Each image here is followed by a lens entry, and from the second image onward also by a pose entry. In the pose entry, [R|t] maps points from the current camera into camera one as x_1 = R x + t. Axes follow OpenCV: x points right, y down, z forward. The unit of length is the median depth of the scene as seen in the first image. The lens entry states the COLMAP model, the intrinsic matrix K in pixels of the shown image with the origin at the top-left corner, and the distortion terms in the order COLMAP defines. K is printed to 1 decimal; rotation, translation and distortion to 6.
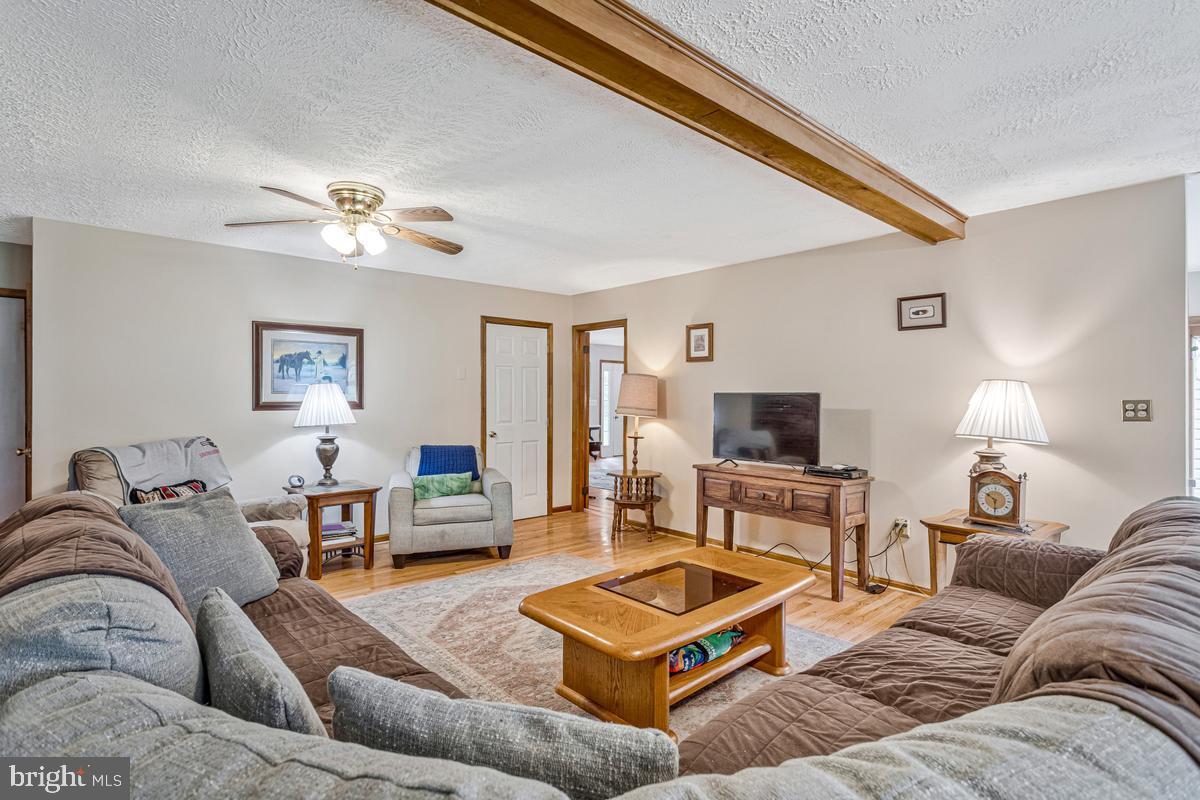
lens RADIAL K [[586.2, 0, 595.3], [0, 586.2, 399.8], [0, 0, 1]] dist [0.001847, 0.002446]
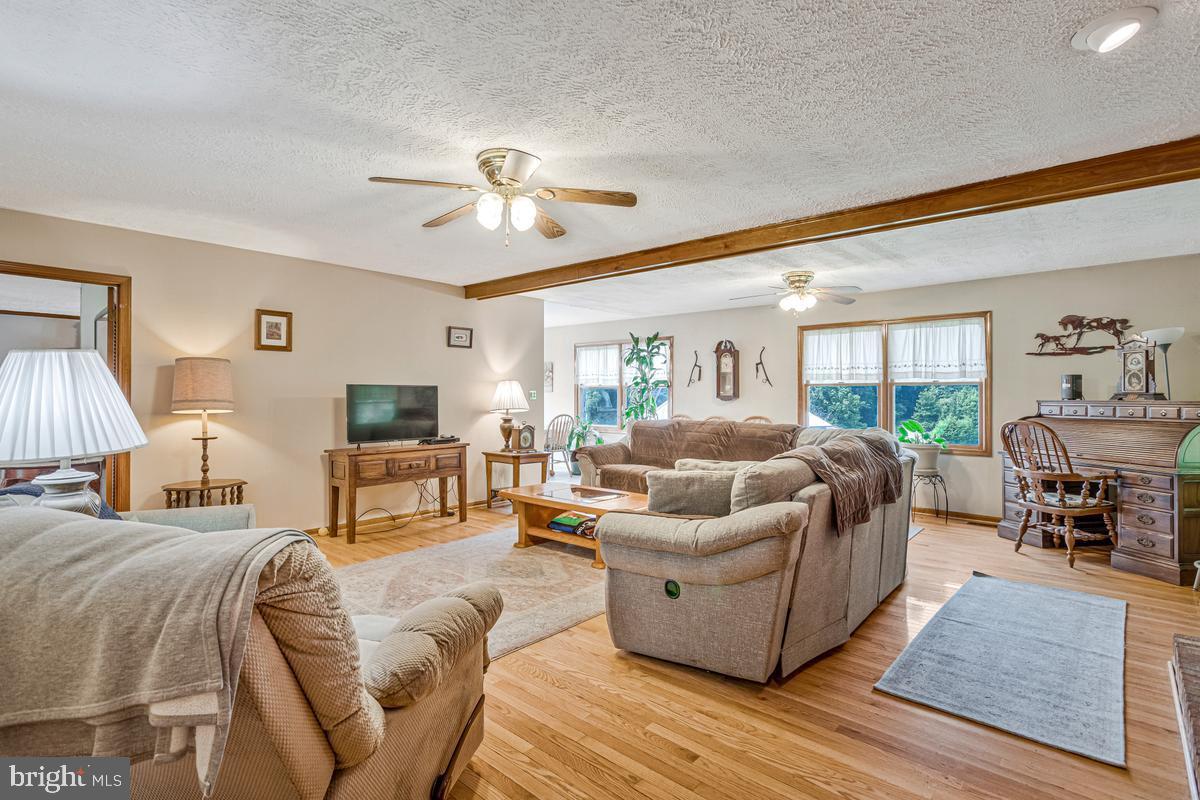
lens RADIAL K [[586.2, 0, 588.8], [0, 586.2, 394.5], [0, 0, 1]] dist [0.001847, 0.002446]
pose [[-0.088684, -0.004208, 0.996051, -1.016539], [0.008080, 0.999955, 0.004944, 0.006123], [-0.996027, 0.008486, -0.088646, 0.730475]]
